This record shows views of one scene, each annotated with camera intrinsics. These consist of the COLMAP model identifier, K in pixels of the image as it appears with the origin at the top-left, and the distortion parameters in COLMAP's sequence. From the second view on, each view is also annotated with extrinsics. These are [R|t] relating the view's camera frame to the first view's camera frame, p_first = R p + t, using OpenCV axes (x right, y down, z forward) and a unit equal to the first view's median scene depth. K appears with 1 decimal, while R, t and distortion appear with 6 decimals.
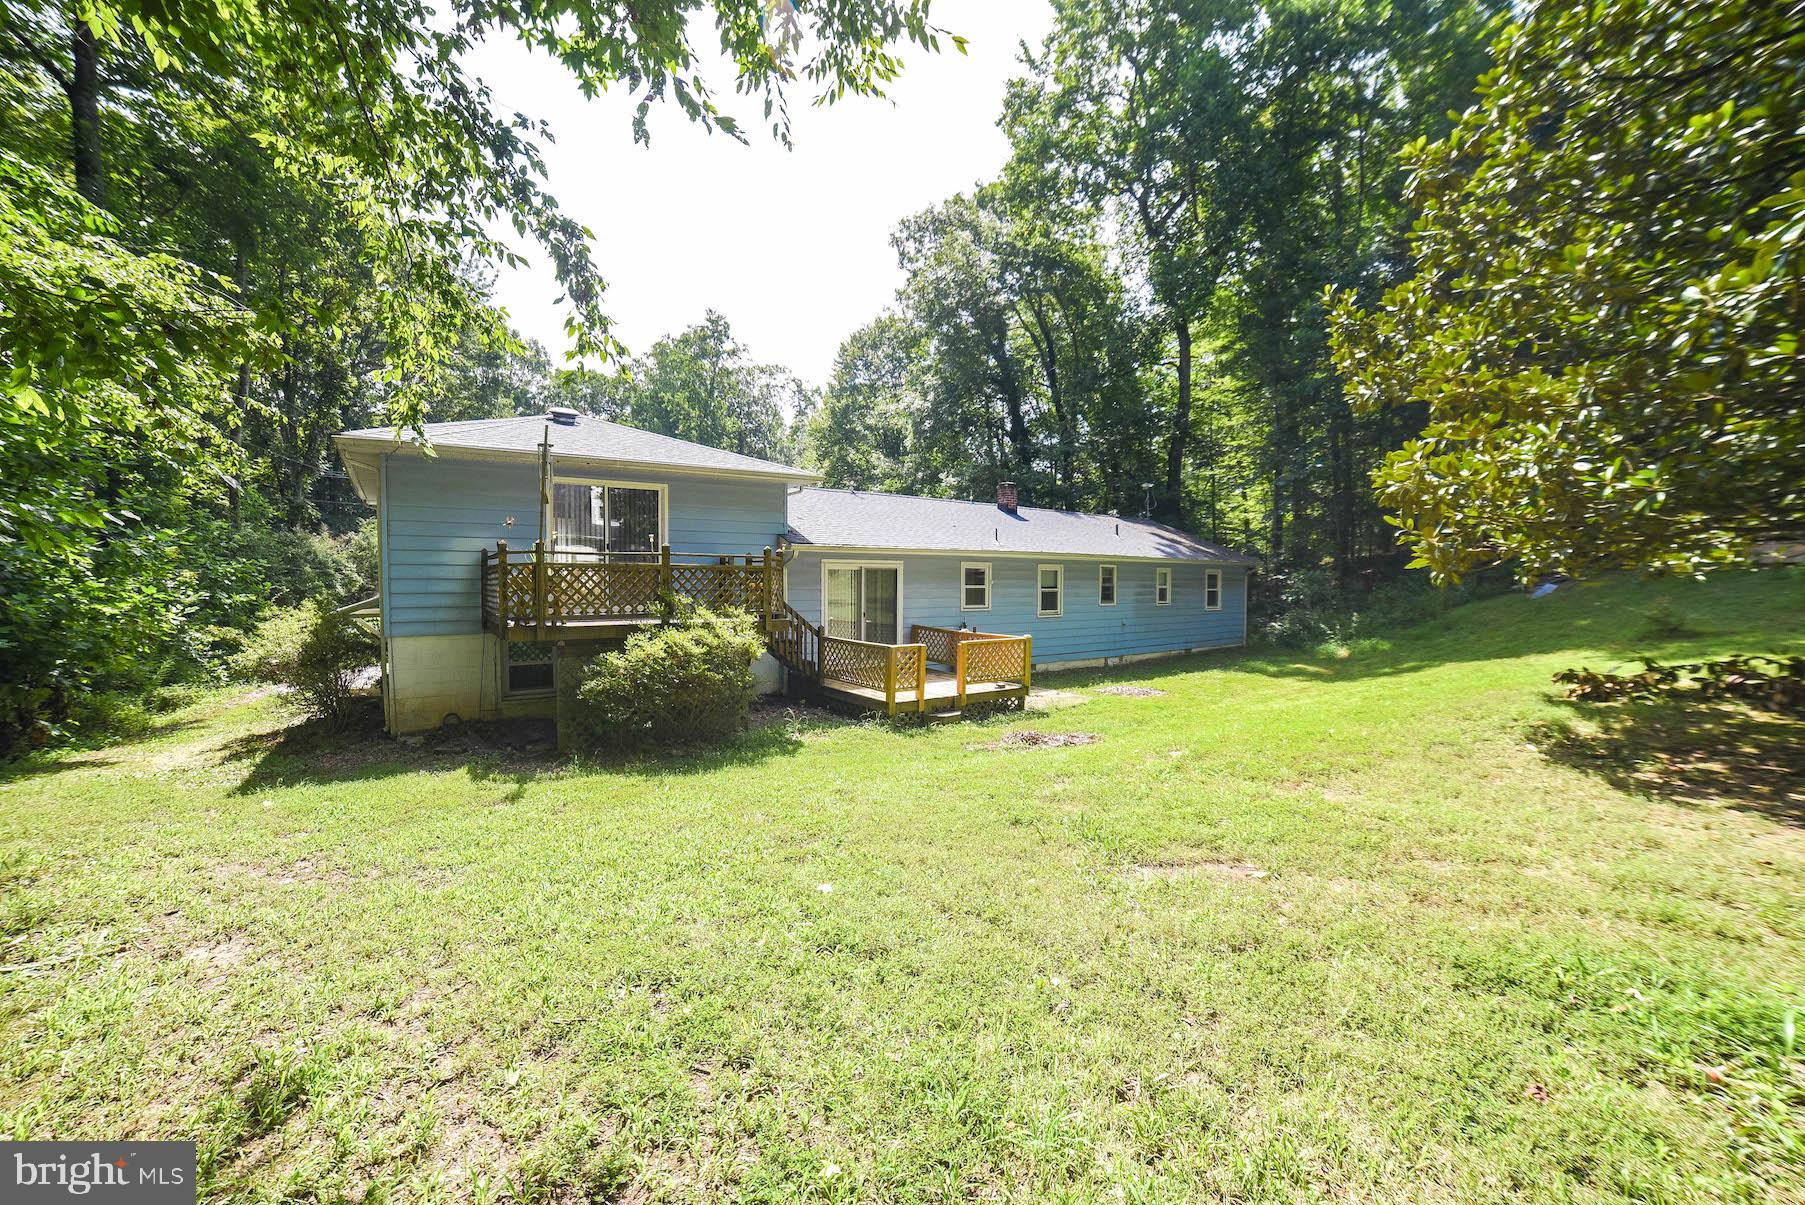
lens RADIAL K [[728.0, 0, 898.3], [0, 728.0, 610.9], [0, 0, 1]] dist [-0.089453, 0.041239]
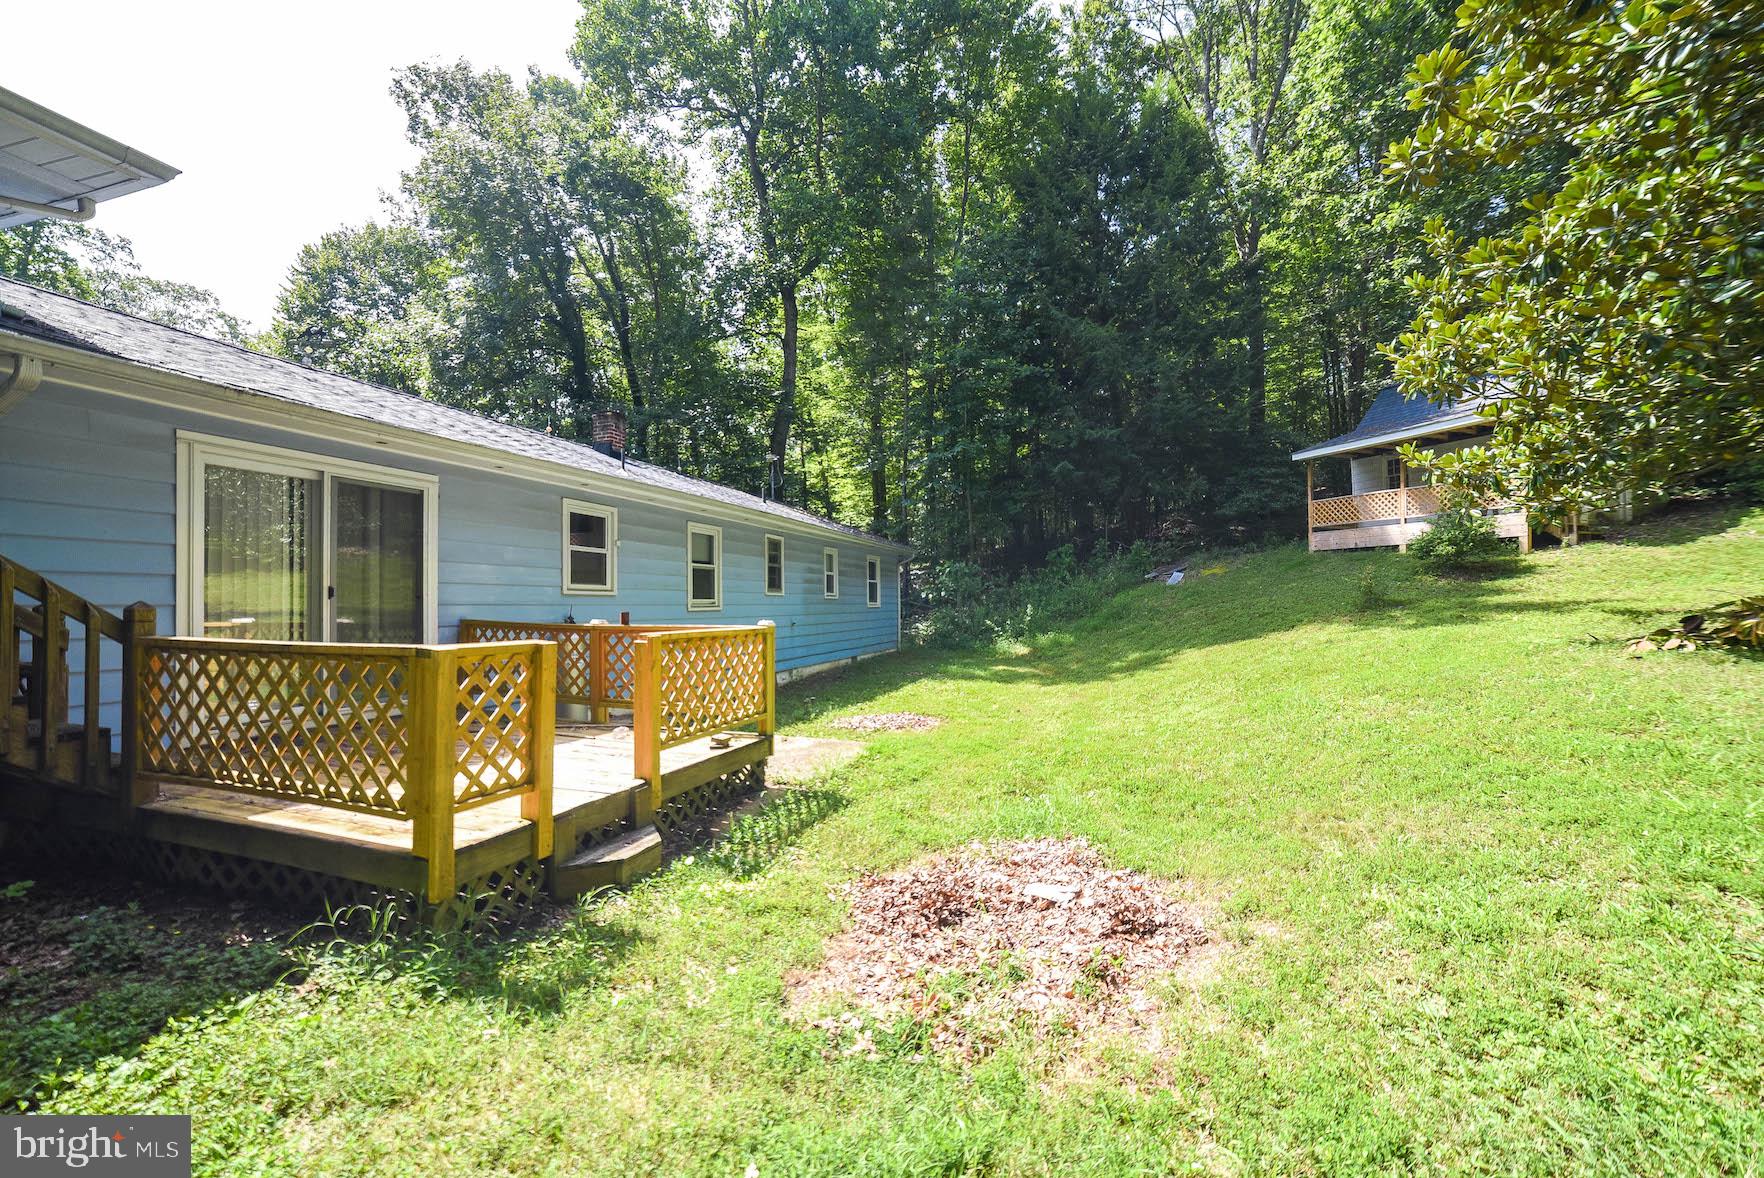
lens RADIAL K [[711.4, 0, 877.9], [0, 711.4, 597.2], [0, 0, 1]] dist [-0.089453, 0.041239]
pose [[0.818329, -0.004940, 0.574728, -0.012280], [0.038268, 0.998212, -0.045908, 0.027186], [-0.573474, 0.059562, 0.817056, 0.390964]]
